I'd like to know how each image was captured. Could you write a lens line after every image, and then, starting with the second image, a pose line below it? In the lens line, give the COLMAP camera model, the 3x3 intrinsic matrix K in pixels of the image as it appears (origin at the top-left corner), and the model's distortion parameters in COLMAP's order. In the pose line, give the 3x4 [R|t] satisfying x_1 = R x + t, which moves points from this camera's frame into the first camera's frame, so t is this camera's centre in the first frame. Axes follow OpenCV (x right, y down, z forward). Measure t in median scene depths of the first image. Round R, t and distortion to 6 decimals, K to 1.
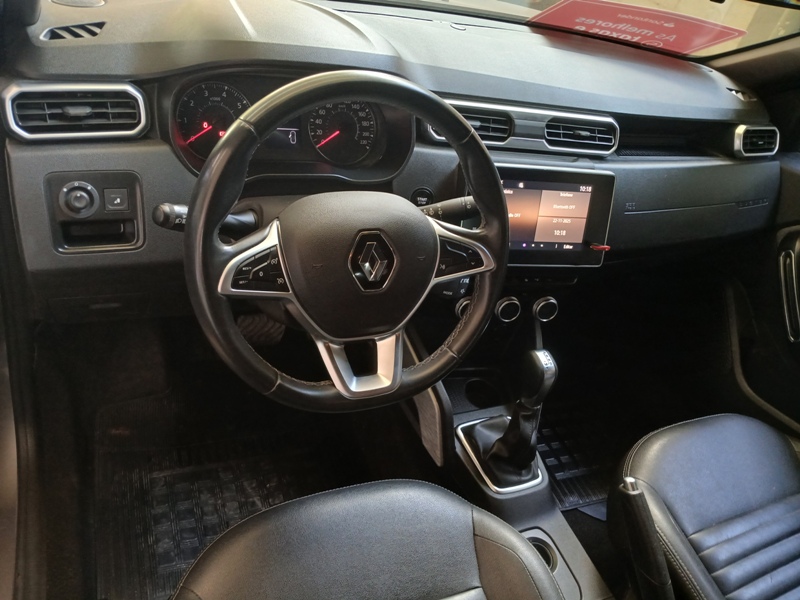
lens RADIAL K [[603.4, 0, 400.1], [0, 603.4, 312.3], [0, 0, 1]] dist [0.092816, -0.001761]
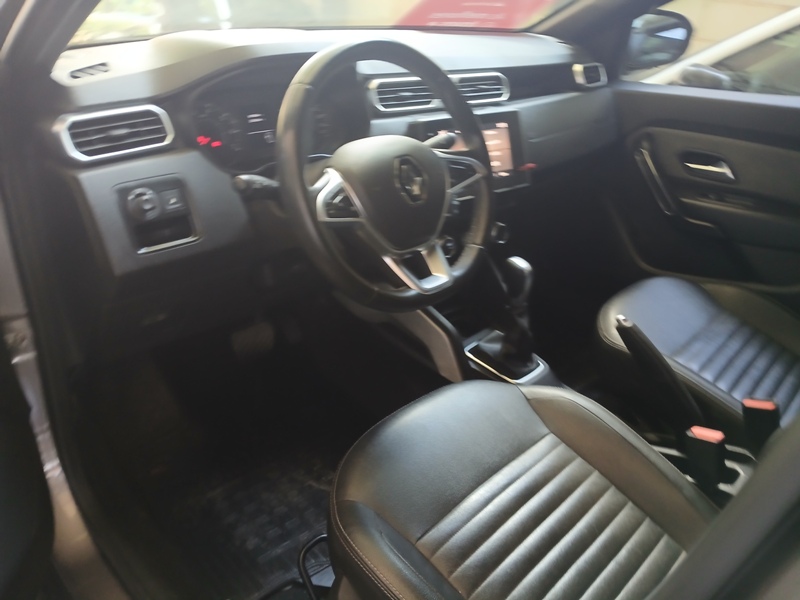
lens RADIAL K [[611.9, 0, 400.0], [0, 611.9, 300.0], [0, 0, 1]] dist [0.109063, 0.002659]
pose [[0.921252, -0.300069, 0.247494, -0.406690], [0.325152, 0.943312, -0.066620, 0.201555], [-0.213474, 0.141847, 0.966596, -0.170301]]
